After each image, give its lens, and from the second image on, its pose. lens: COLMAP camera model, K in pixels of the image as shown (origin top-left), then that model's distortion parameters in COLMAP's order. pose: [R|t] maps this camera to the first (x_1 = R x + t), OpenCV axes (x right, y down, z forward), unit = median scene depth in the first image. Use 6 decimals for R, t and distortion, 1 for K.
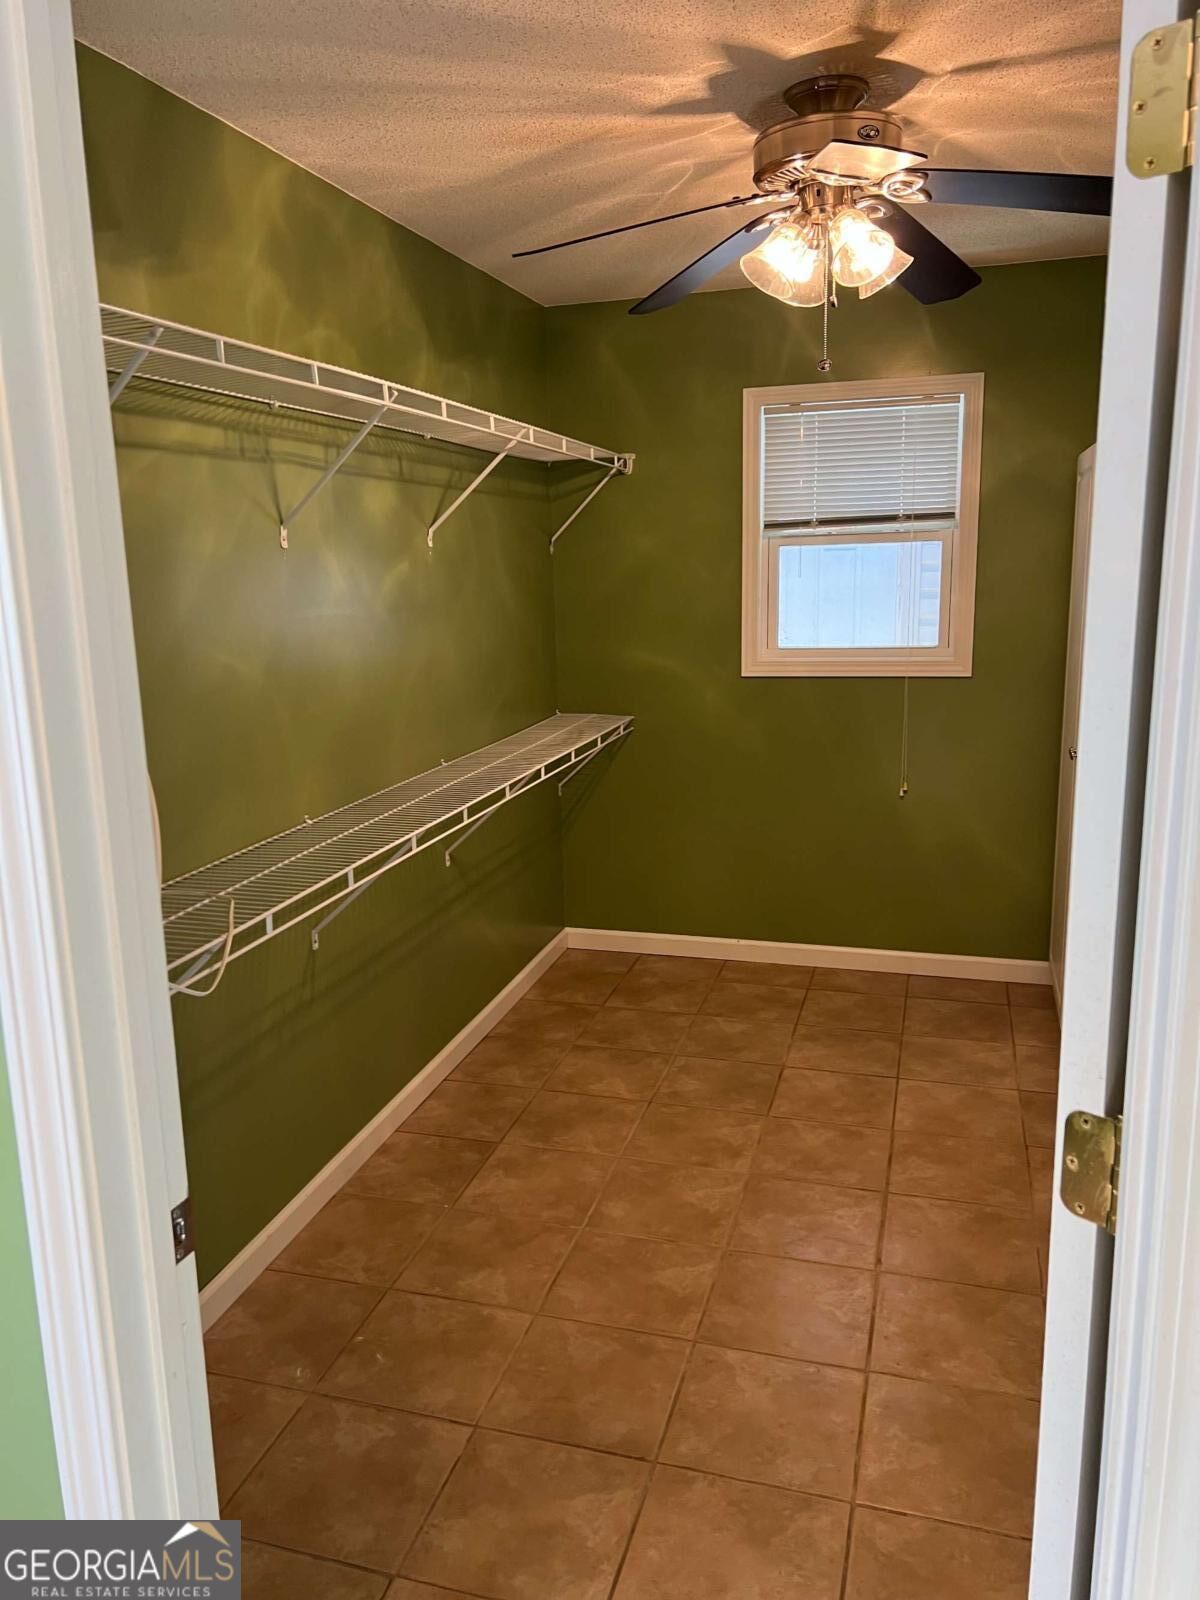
lens RADIAL K [[1200.0, 0, 596.5], [0, 1200.0, 798.8], [0, 0, 1]] dist [0.074873, -0.077497]
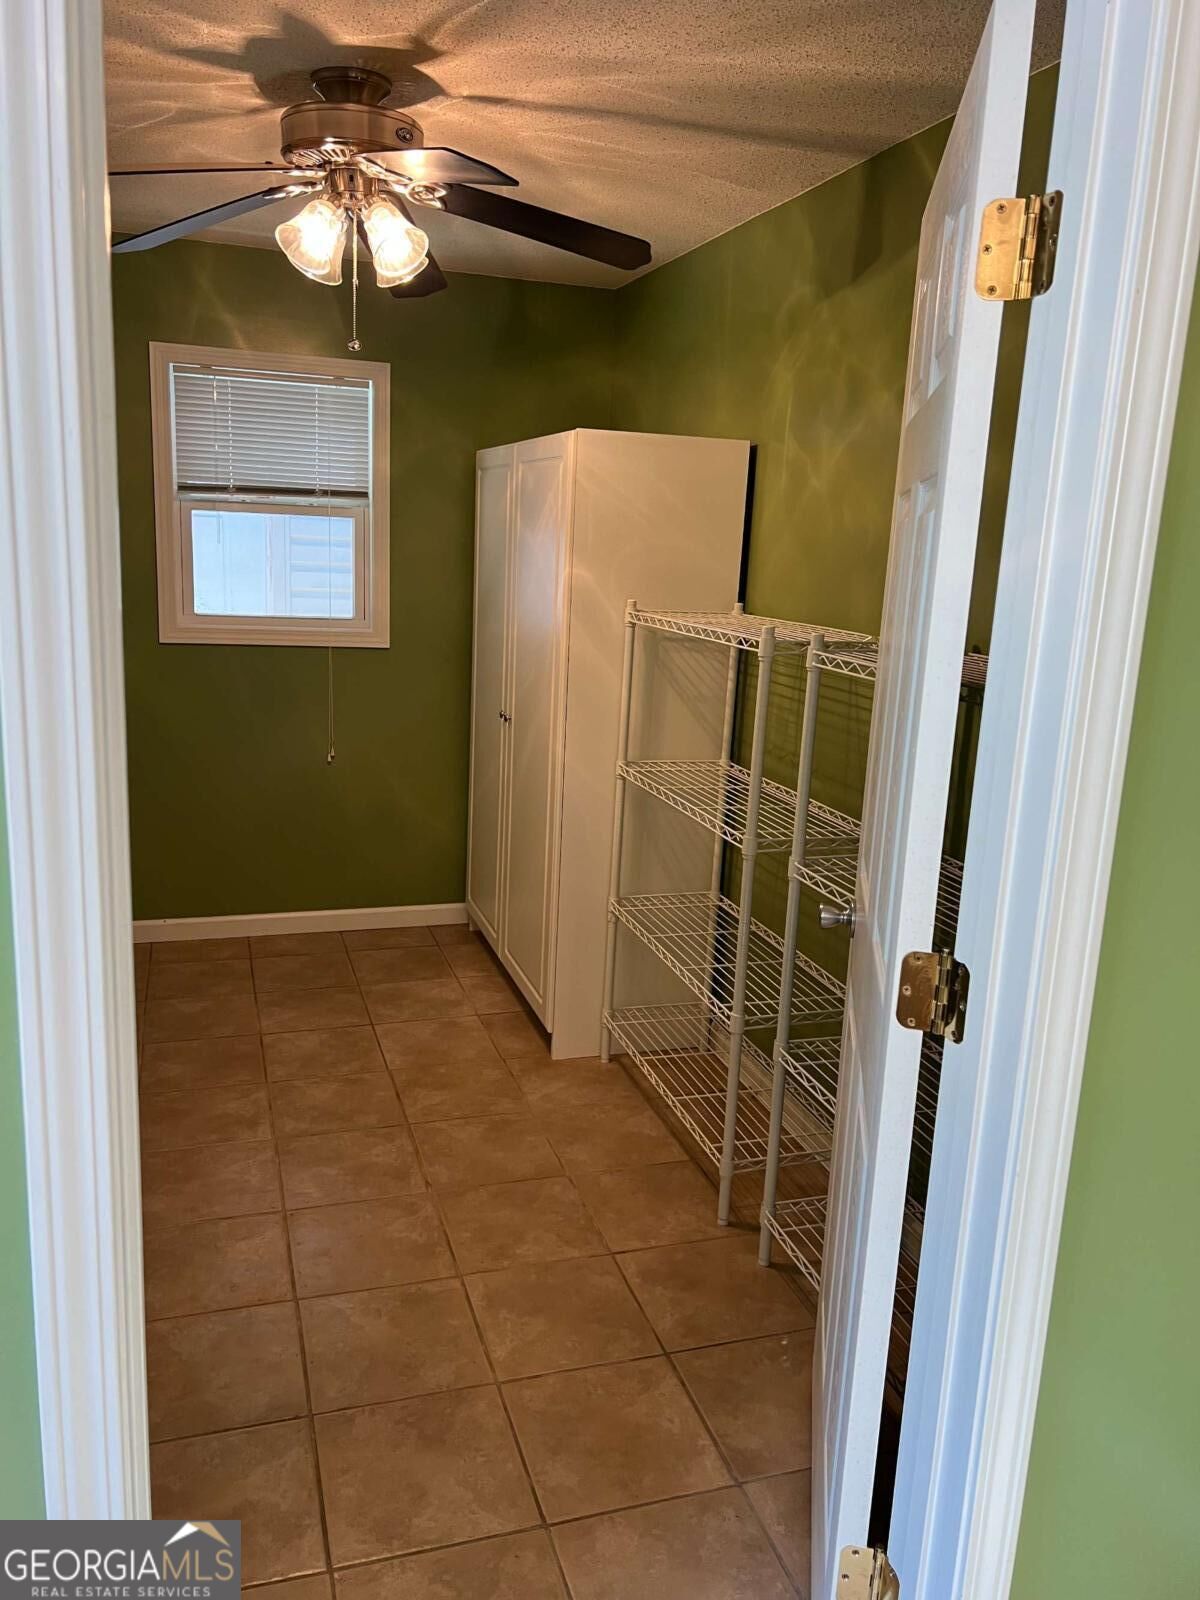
lens RADIAL K [[1197.4, 0, 595.7], [0, 1197.4, 789.6], [0, 0, 1]] dist [0.090260, -0.090538]
pose [[0.825264, -0.057827, 0.561779, -0.218619], [0.049269, 0.998323, 0.030387, 0.002674], [-0.562594, 0.002601, 0.826729, 0.016709]]
